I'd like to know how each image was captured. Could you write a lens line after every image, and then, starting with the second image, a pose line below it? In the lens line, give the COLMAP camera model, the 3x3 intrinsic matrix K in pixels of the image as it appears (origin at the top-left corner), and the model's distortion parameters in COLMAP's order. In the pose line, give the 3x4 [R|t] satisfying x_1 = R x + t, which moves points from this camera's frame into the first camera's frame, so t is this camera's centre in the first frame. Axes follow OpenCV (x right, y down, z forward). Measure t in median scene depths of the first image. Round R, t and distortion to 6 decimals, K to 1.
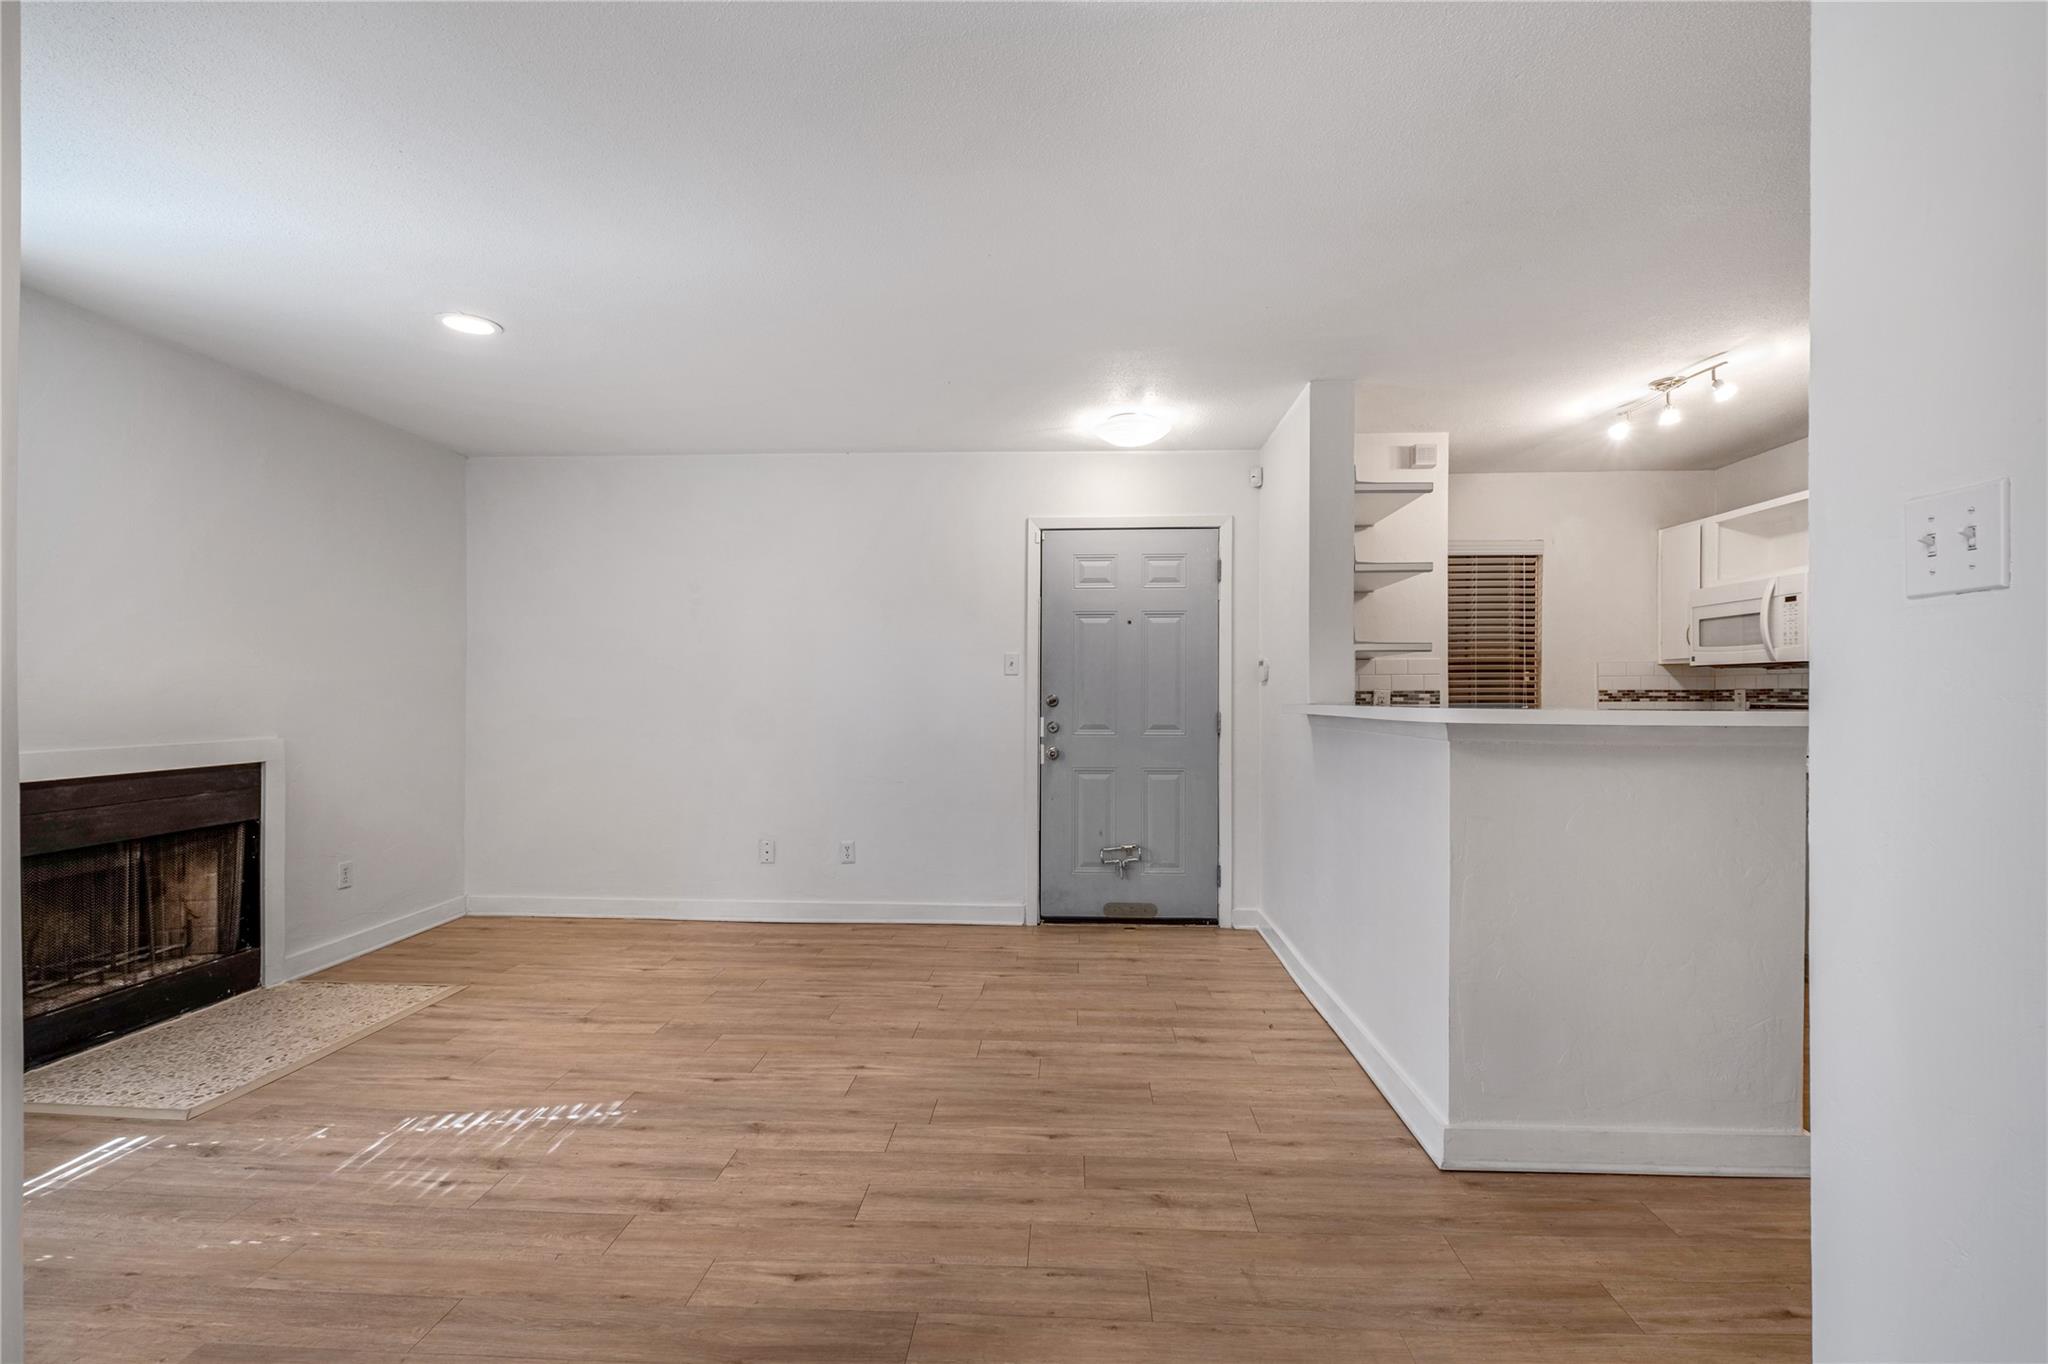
lens RADIAL K [[897.2, 0, 1032.7], [0, 897.2, 693.6], [0, 0, 1]] dist [0.008408, -0.004670]
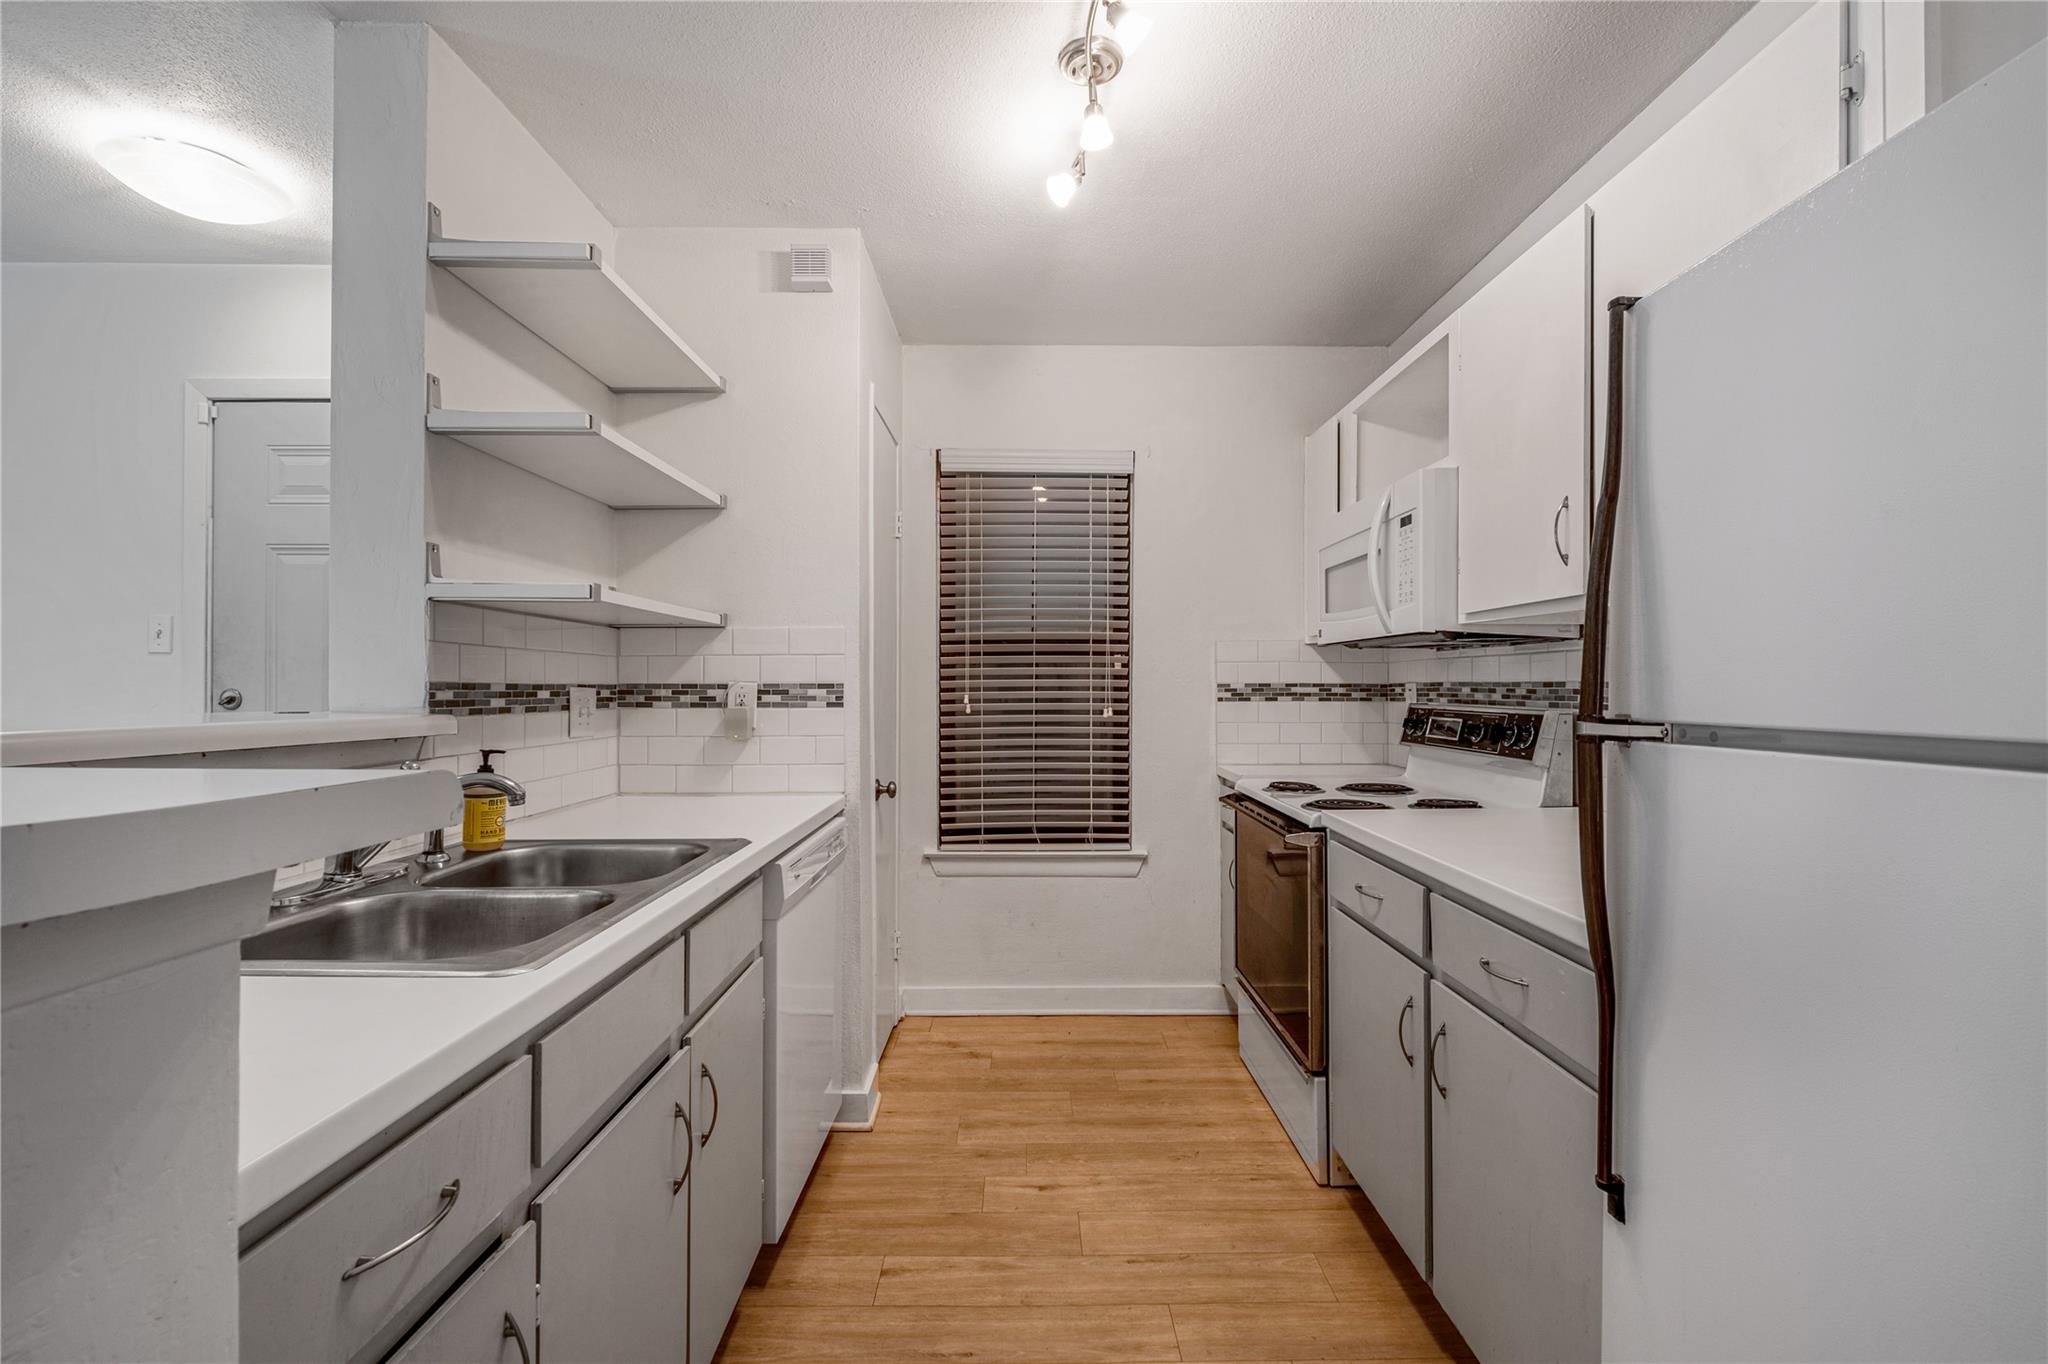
lens RADIAL K [[897.2, 0, 1029.5], [0, 897.2, 689.2], [0, 0, 1]] dist [0.008408, -0.004670]
pose [[0.997819, 0.002180, 0.065968, 0.453121], [-0.002376, 0.999993, 0.002881, -0.001337], [-0.065962, -0.003031, 0.997818, 0.363944]]
